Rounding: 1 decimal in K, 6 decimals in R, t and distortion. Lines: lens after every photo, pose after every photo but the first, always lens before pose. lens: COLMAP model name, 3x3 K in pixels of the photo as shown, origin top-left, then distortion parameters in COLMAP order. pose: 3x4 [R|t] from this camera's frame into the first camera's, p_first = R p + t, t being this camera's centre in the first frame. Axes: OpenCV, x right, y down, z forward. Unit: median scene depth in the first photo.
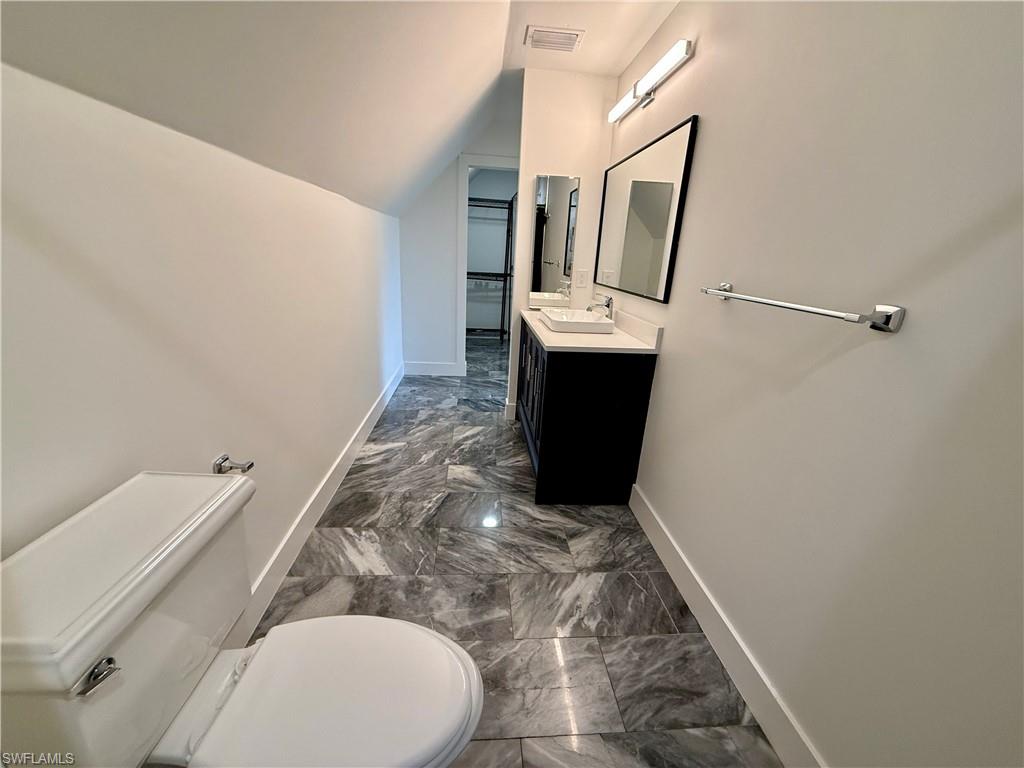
lens RADIAL K [[408.4, 0, 510.3], [0, 408.4, 385.1], [0, 0, 1]] dist [-0.000232, 0.000243]
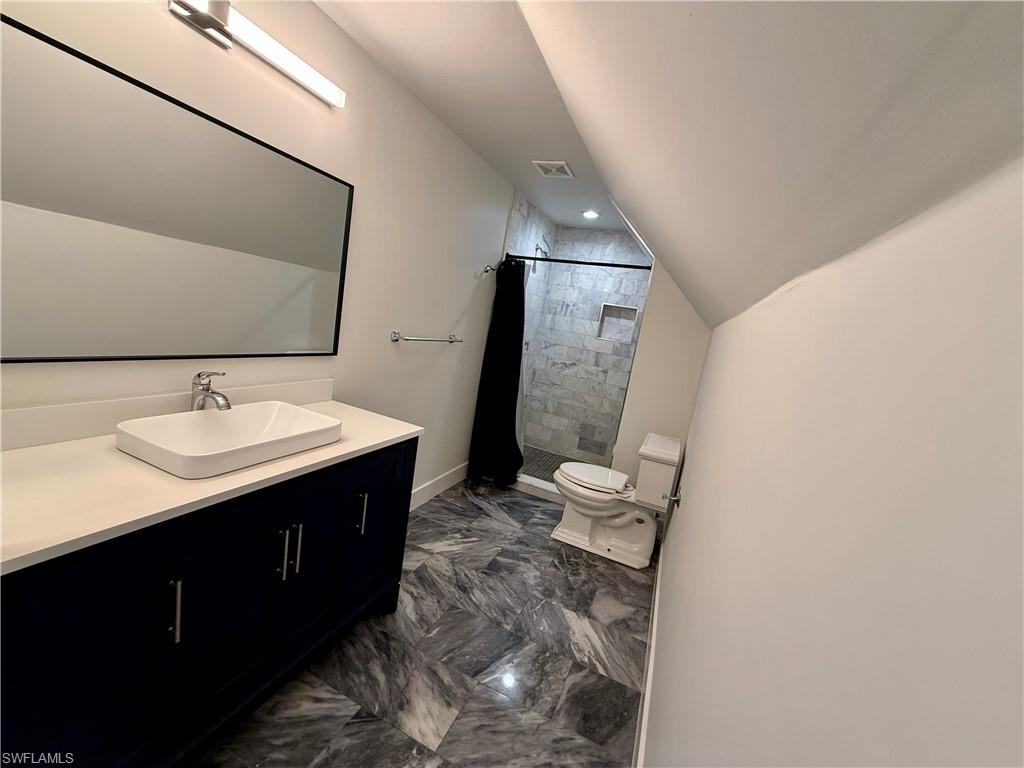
lens RADIAL K [[408.4, 0, 510.3], [0, 408.4, 385.1], [0, 0, 1]] dist [-0.000232, 0.000243]
pose [[-0.866690, -0.261776, 0.424643, -0.444947], [-0.052588, 0.894451, 0.444063, -0.603394], [-0.496067, 0.362535, -0.788978, 1.607079]]
